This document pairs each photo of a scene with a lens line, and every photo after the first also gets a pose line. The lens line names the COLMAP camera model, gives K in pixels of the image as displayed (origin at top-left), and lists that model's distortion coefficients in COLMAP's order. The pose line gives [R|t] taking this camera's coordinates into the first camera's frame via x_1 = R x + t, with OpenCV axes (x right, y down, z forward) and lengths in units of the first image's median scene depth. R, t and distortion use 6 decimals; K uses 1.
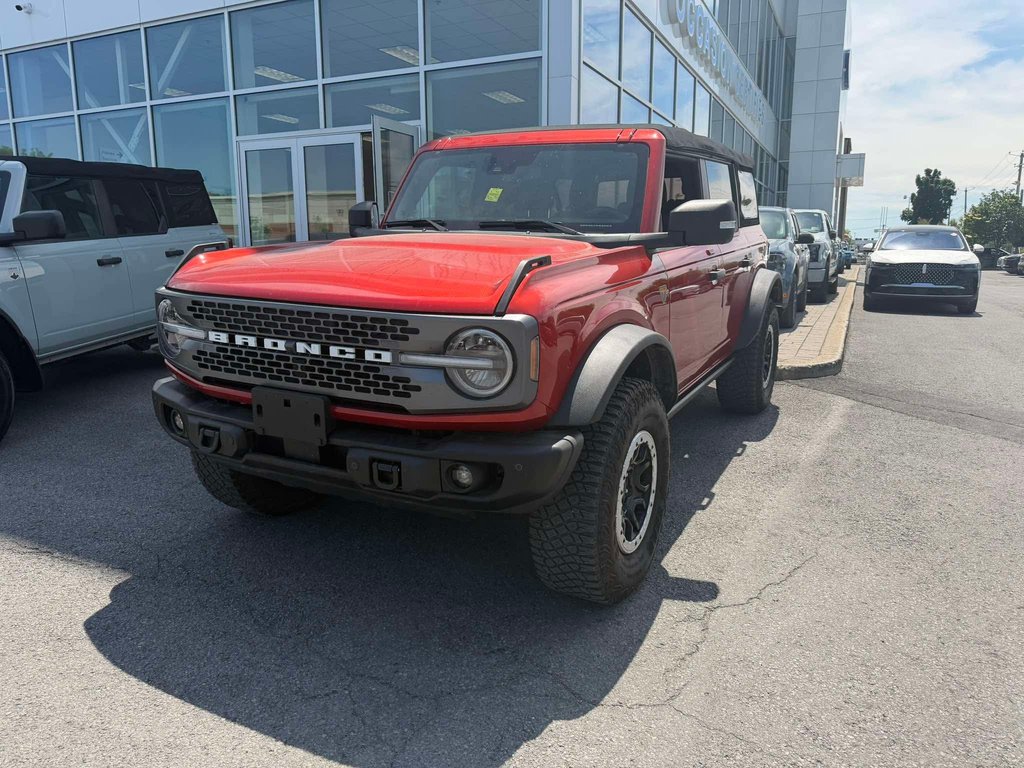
lens RADIAL K [[713.4, 0, 512.0], [0, 713.4, 384.0], [0, 0, 1]] dist [0.144225, -0.249940]
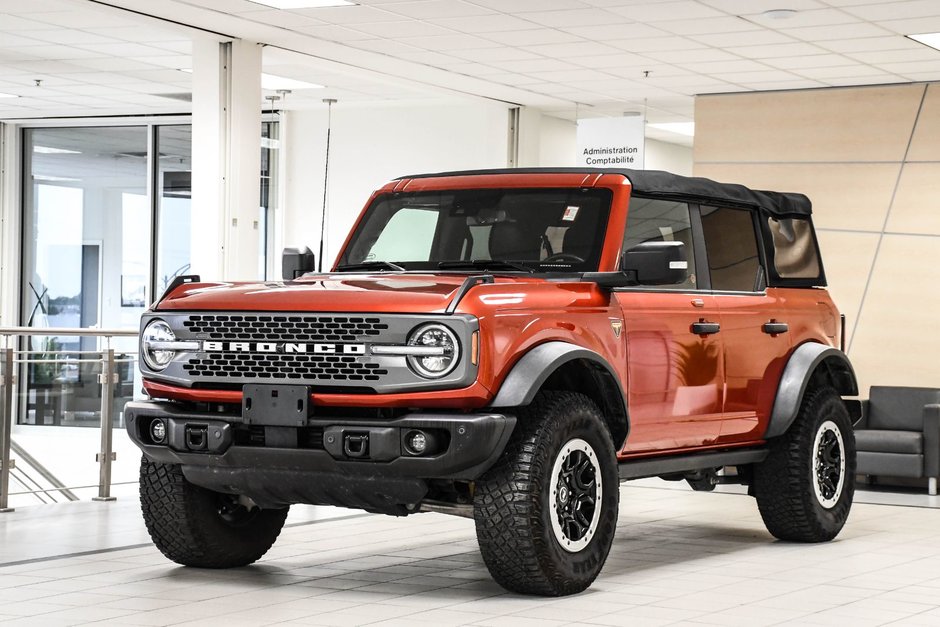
lens RADIAL K [[2123.3, 0, 470.0], [0, 2123.3, 313.5], [0, 0, 1]] dist [0.170103, -0.307257]
pose [[0.999162, 0.010145, -0.039641, 0.159746], [-0.019511, 0.969675, -0.243619, 0.779328], [0.035967, 0.244188, 0.969061, -2.545432]]
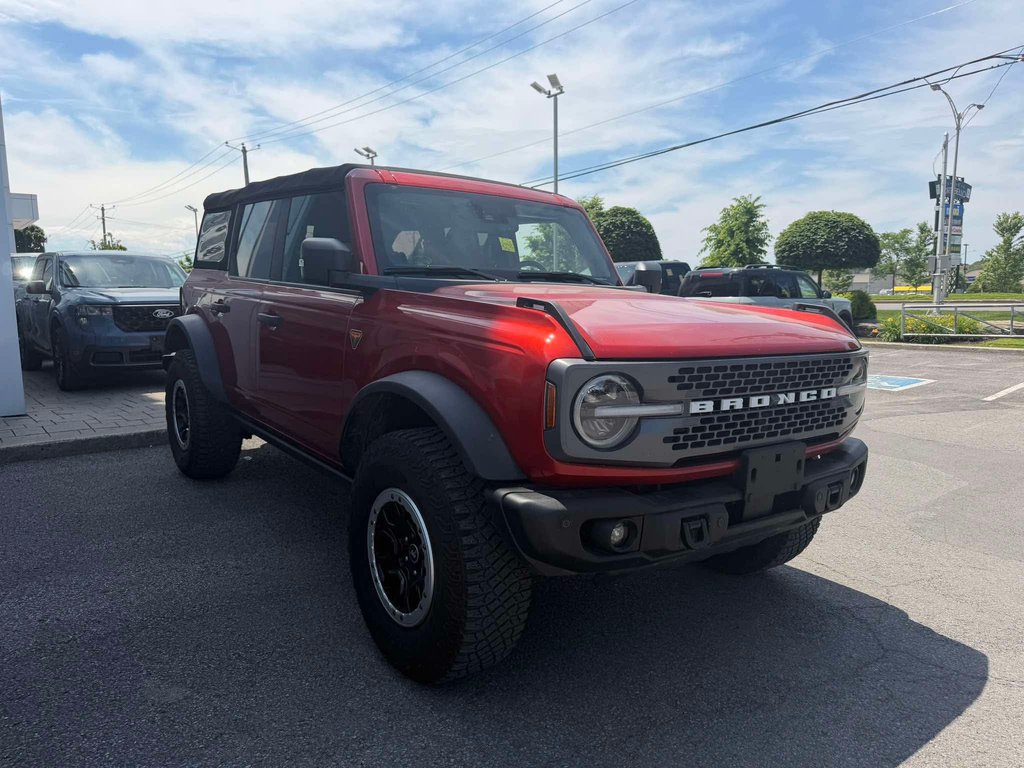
lens RADIAL K [[713.4, 0, 512.0], [0, 713.4, 384.0], [0, 0, 1]] dist [0.144225, -0.249940]
pose [[0.432428, -0.114732, 0.894339, -1.373287], [0.174894, 0.983707, 0.041632, -0.181056], [-0.884544, 0.138412, 0.445448, 0.890226]]
